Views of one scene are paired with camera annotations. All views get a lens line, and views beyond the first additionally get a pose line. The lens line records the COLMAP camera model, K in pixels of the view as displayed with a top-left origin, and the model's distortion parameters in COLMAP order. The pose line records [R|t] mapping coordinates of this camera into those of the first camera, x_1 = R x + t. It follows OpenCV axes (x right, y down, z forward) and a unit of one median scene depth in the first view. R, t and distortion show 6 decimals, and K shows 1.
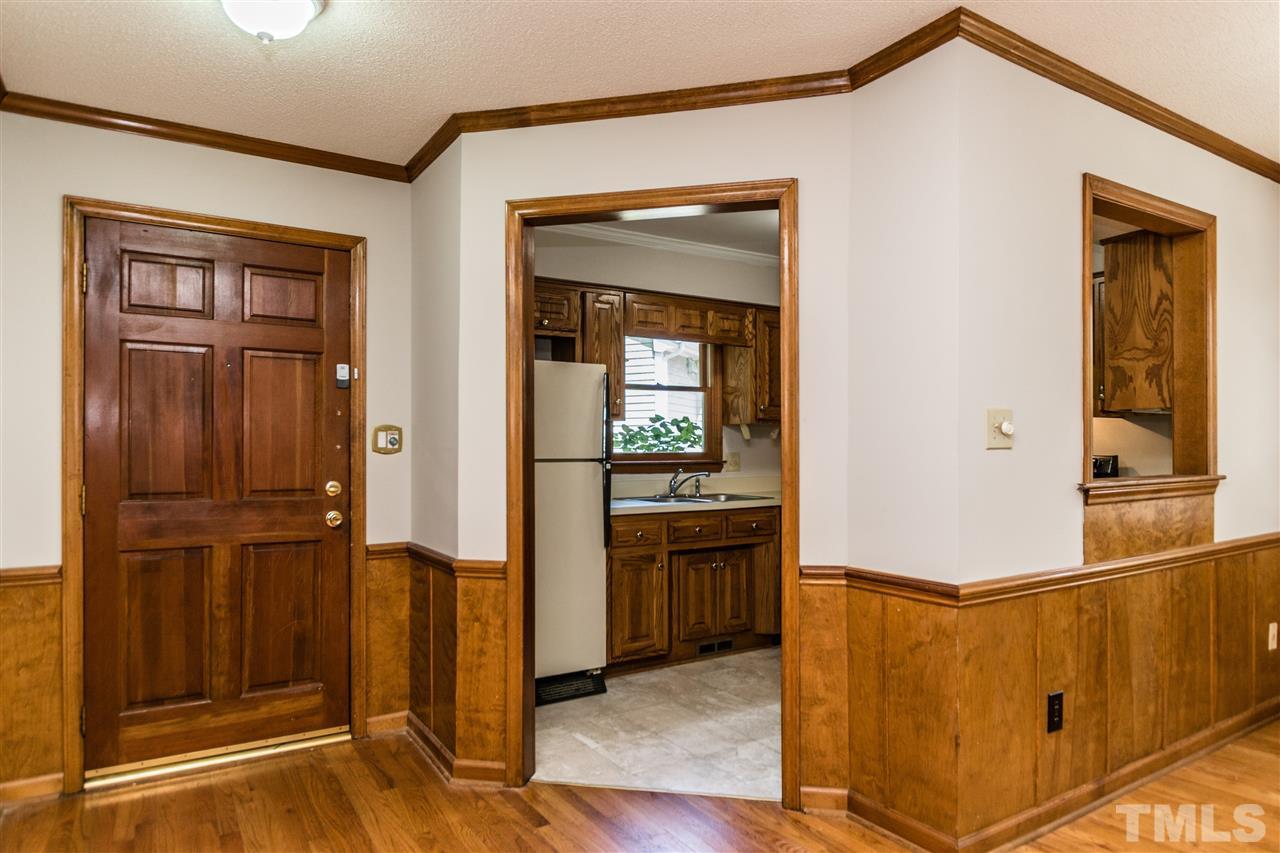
lens RADIAL K [[788.8, 0, 680.2], [0, 788.8, 447.3], [0, 0, 1]] dist [-0.005243, -0.002740]
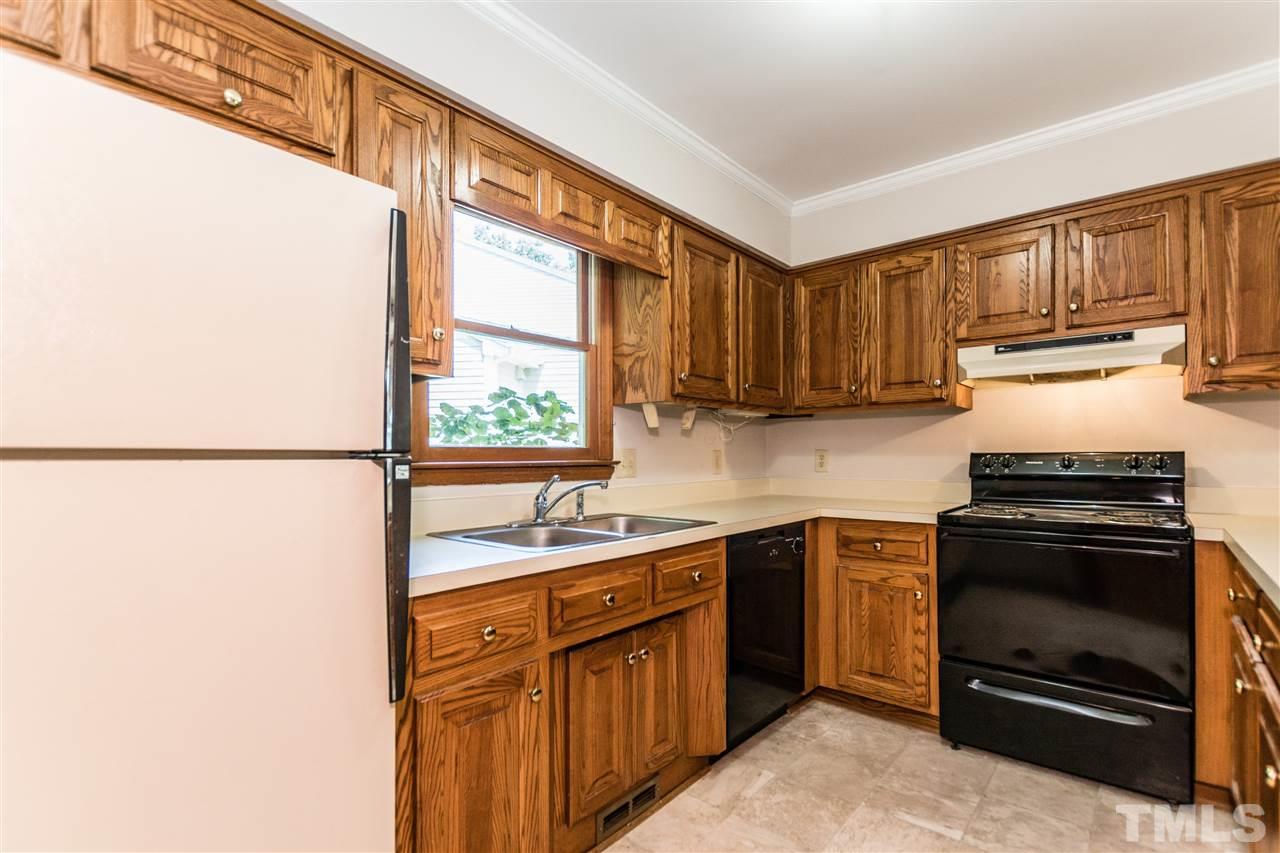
lens RADIAL K [[599.0, 0, 686.8], [0, 599.0, 448.6], [0, 0, 1]] dist [-0.000045, 0.000118]
pose [[0.950111, 0.003985, 0.311887, -0.046085], [-0.000849, 0.999948, -0.010192, 0.013845], [-0.311912, 0.009419, 0.950064, 0.601900]]
